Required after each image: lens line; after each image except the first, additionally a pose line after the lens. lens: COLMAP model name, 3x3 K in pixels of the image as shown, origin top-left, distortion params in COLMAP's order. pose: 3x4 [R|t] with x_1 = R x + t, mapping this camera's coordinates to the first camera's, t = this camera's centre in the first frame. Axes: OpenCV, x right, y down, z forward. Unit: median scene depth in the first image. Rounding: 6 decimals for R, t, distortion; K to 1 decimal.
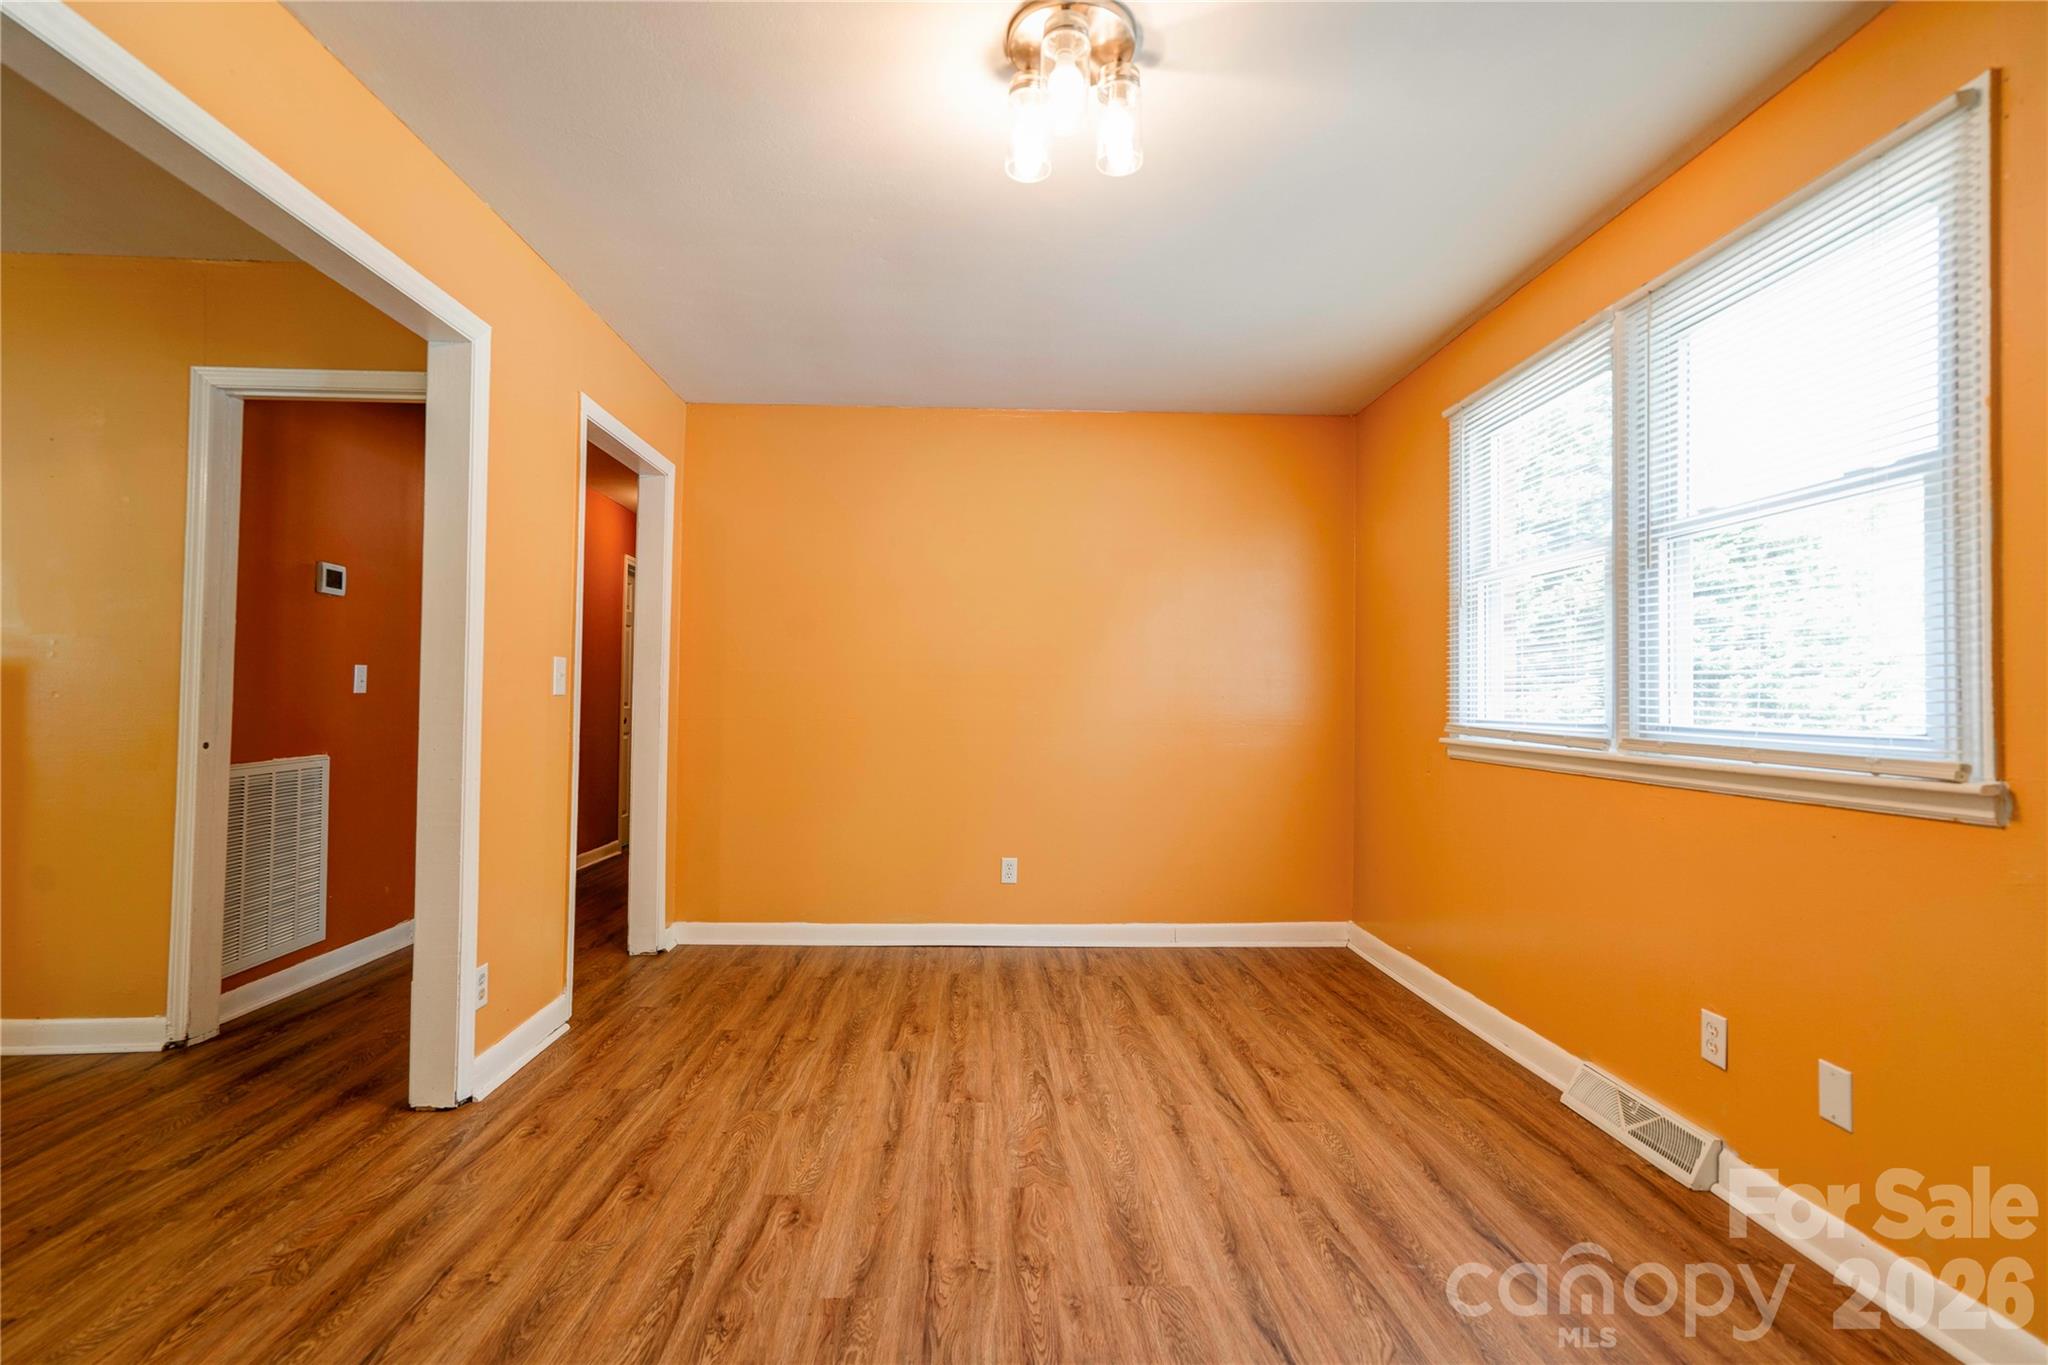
lens RADIAL K [[941.3, 0, 1015.6], [0, 941.3, 674.1], [0, 0, 1]] dist [-0.009752, 0.016777]
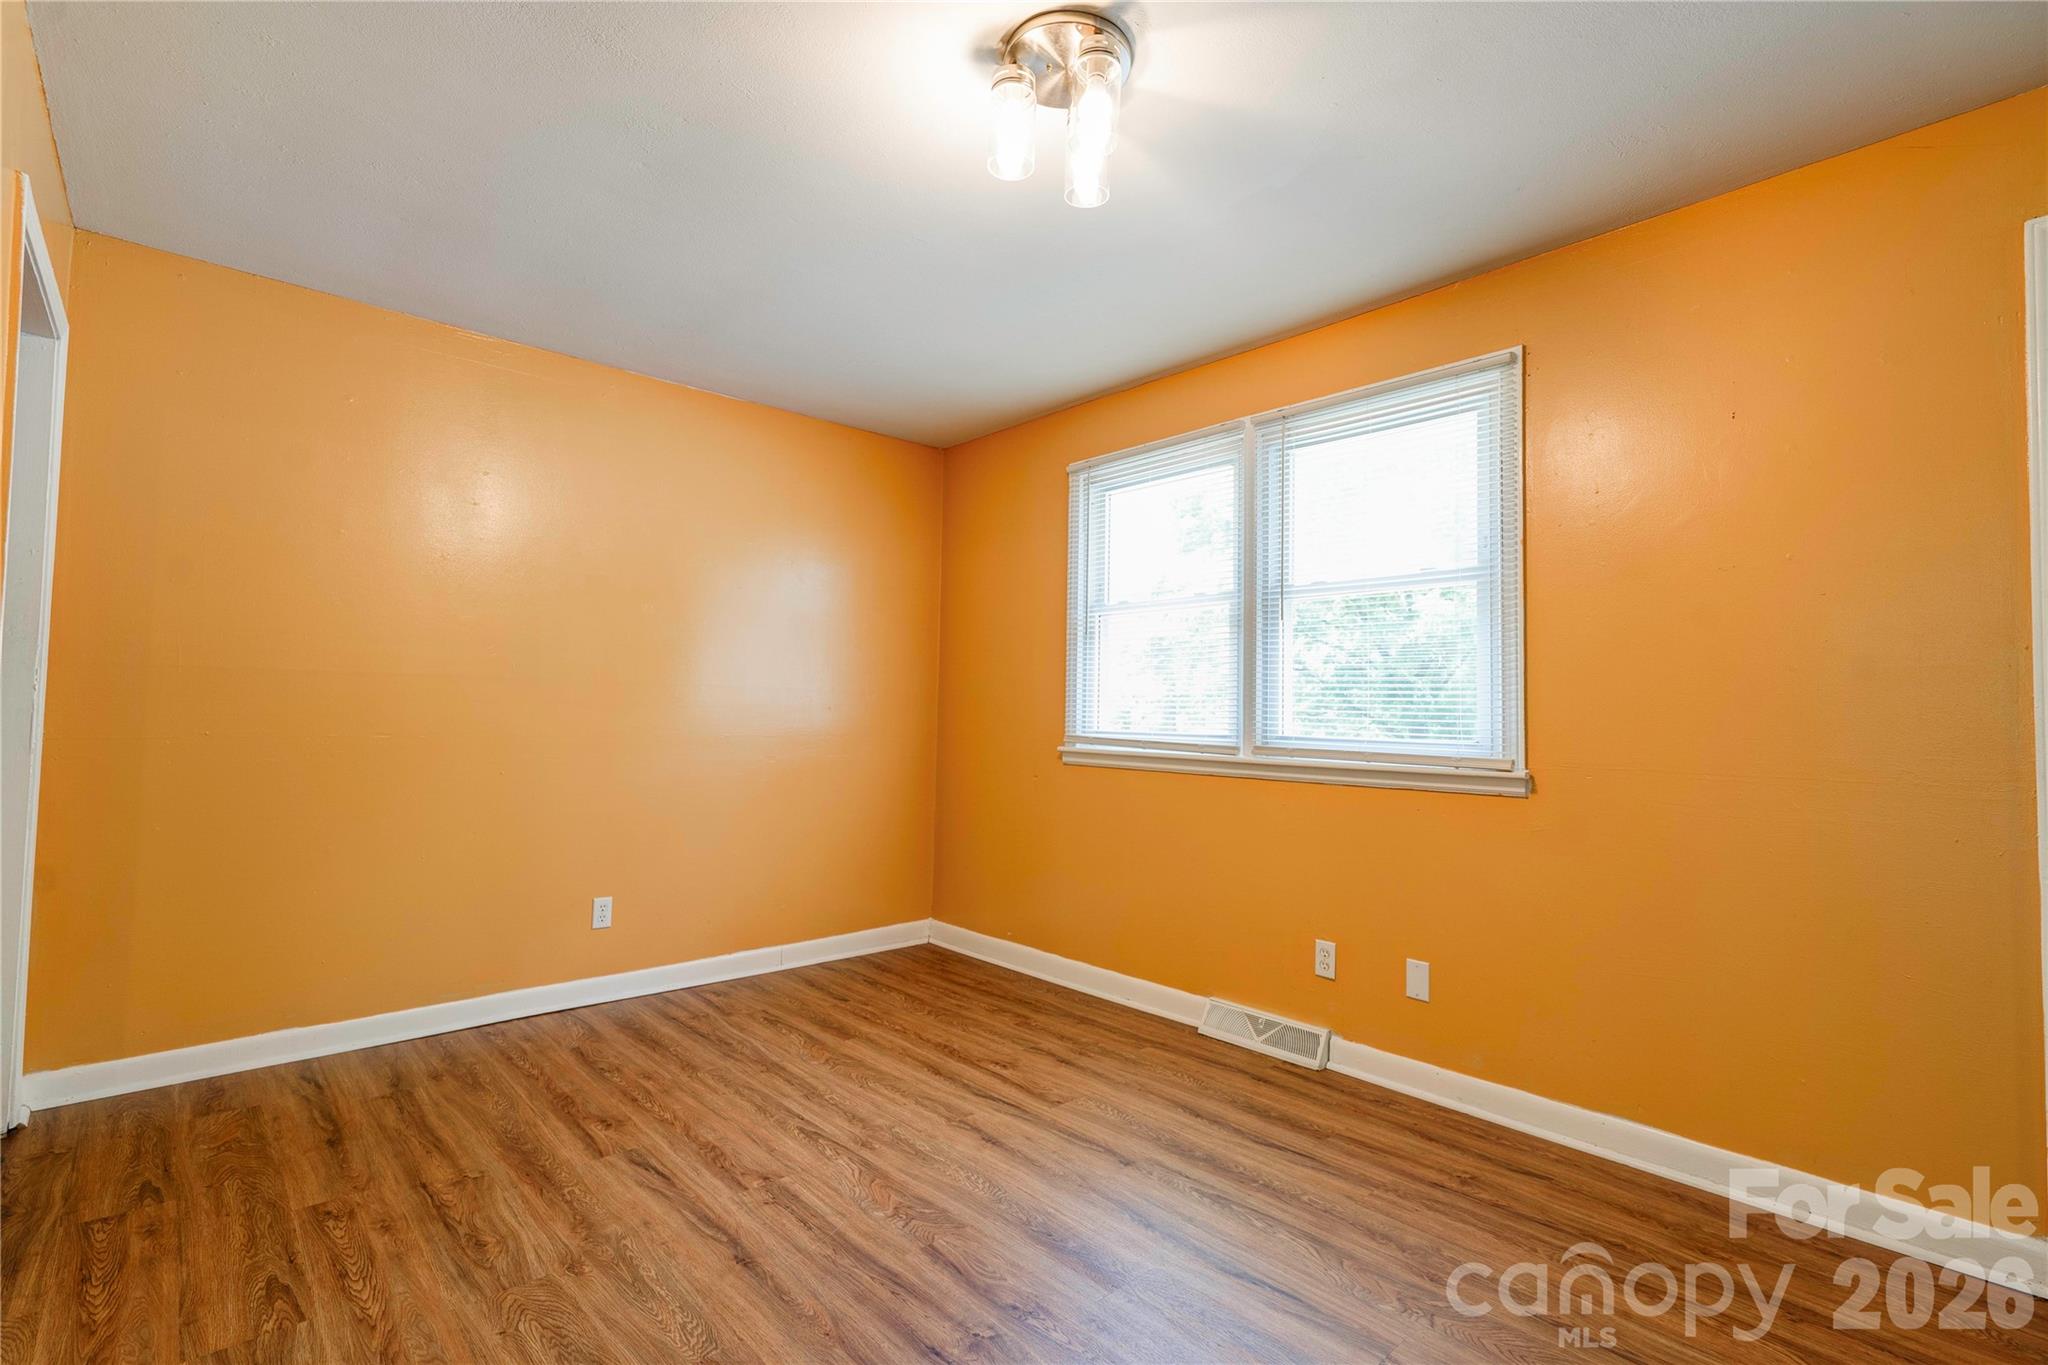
lens RADIAL K [[941.3, 0, 1015.6], [0, 941.3, 674.1], [0, 0, 1]] dist [-0.009752, 0.016777]
pose [[0.759658, 0.031768, 0.649546, -0.440203], [-0.029021, 0.999467, -0.014941, -0.002906], [-0.649674, -0.007501, 0.760176, 0.197585]]
